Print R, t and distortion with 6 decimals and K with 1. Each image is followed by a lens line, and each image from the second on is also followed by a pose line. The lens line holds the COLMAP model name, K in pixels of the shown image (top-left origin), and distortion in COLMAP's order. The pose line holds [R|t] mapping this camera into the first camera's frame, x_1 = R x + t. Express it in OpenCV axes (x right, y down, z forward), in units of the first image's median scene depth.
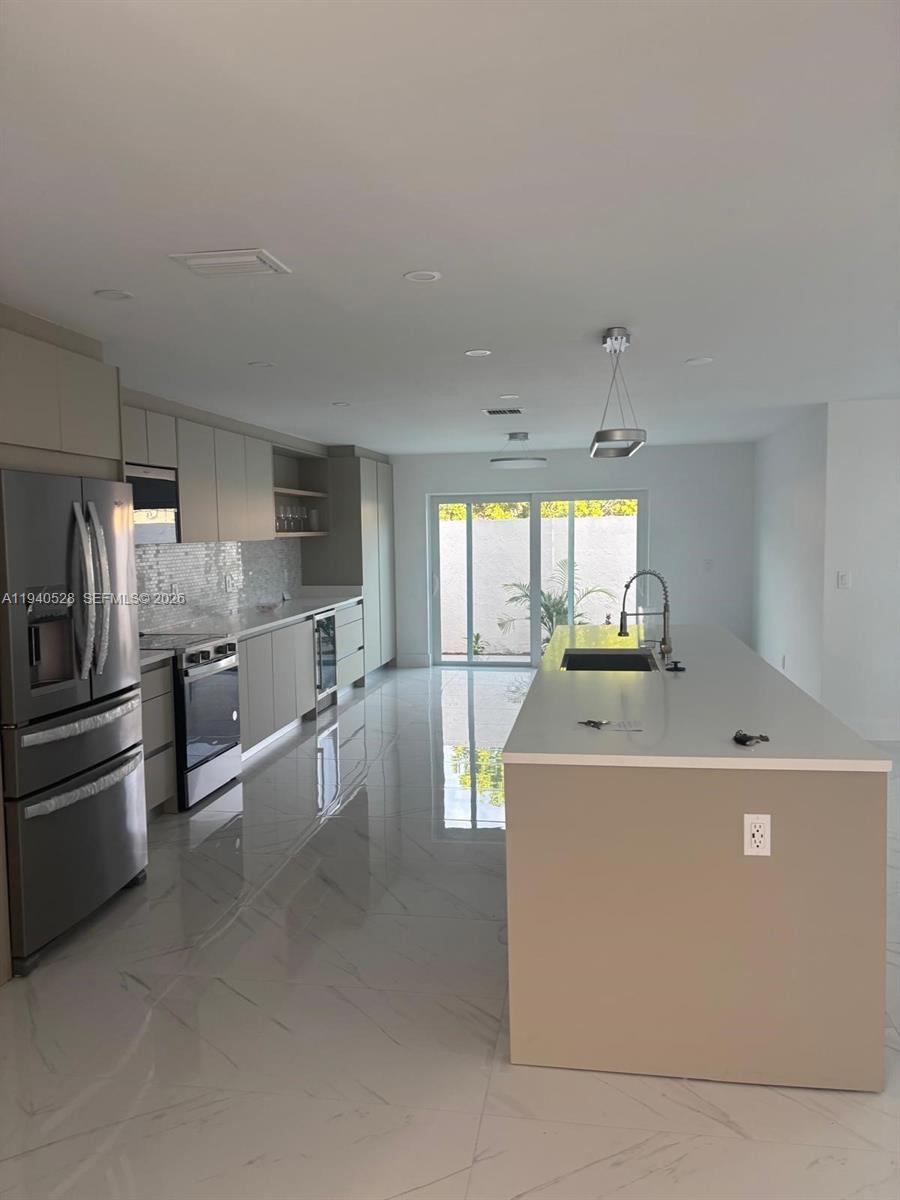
lens RADIAL K [[906.3, 0, 450.0], [0, 906.3, 600.0], [0, 0, 1]] dist [-0.001943, -0.006250]
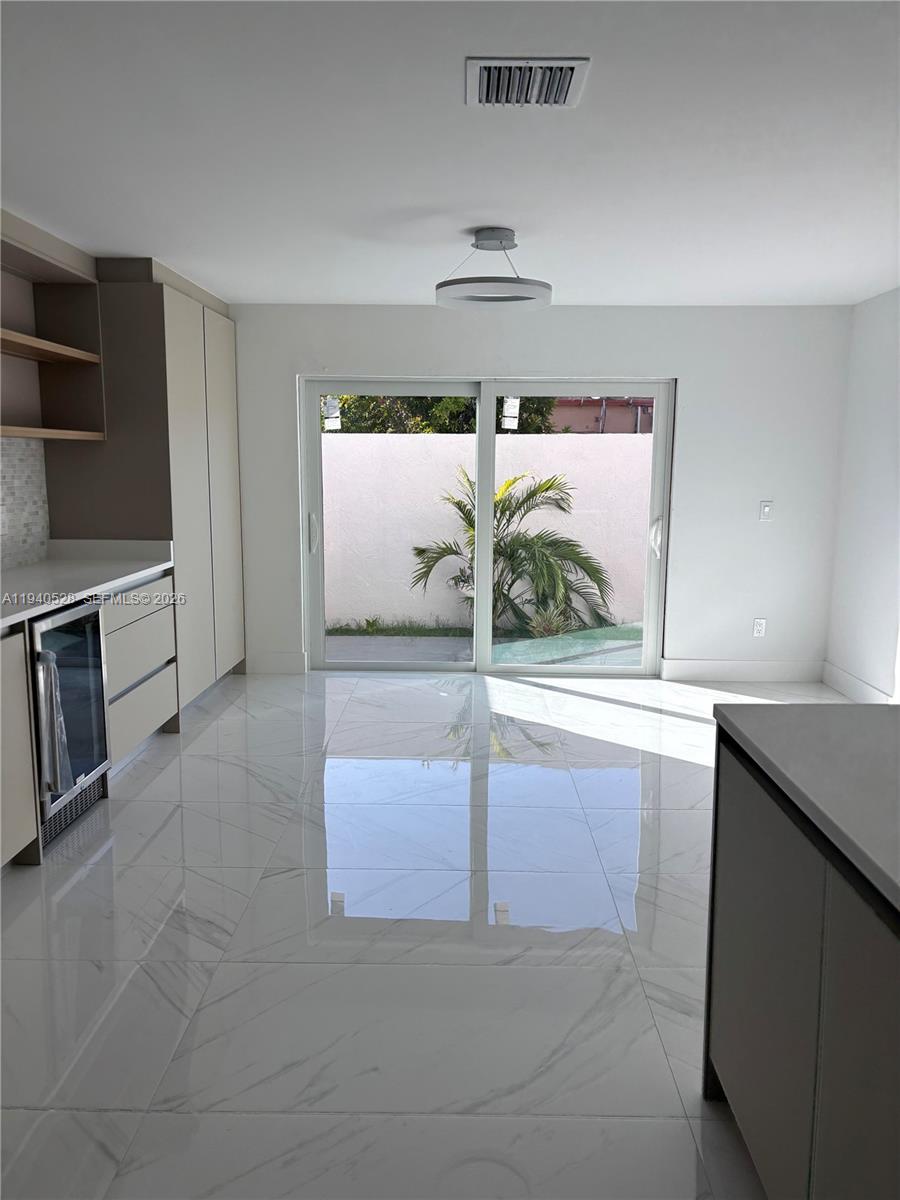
lens RADIAL K [[888.7, 0, 450.0], [0, 888.7, 600.0], [0, 0, 1]] dist [-0.003545, -0.004432]
pose [[0.989193, -0.003104, 0.146588, -0.021918], [-0.009010, 0.996599, 0.081904, -0.034661], [-0.146344, -0.082340, 0.985801, 0.678692]]
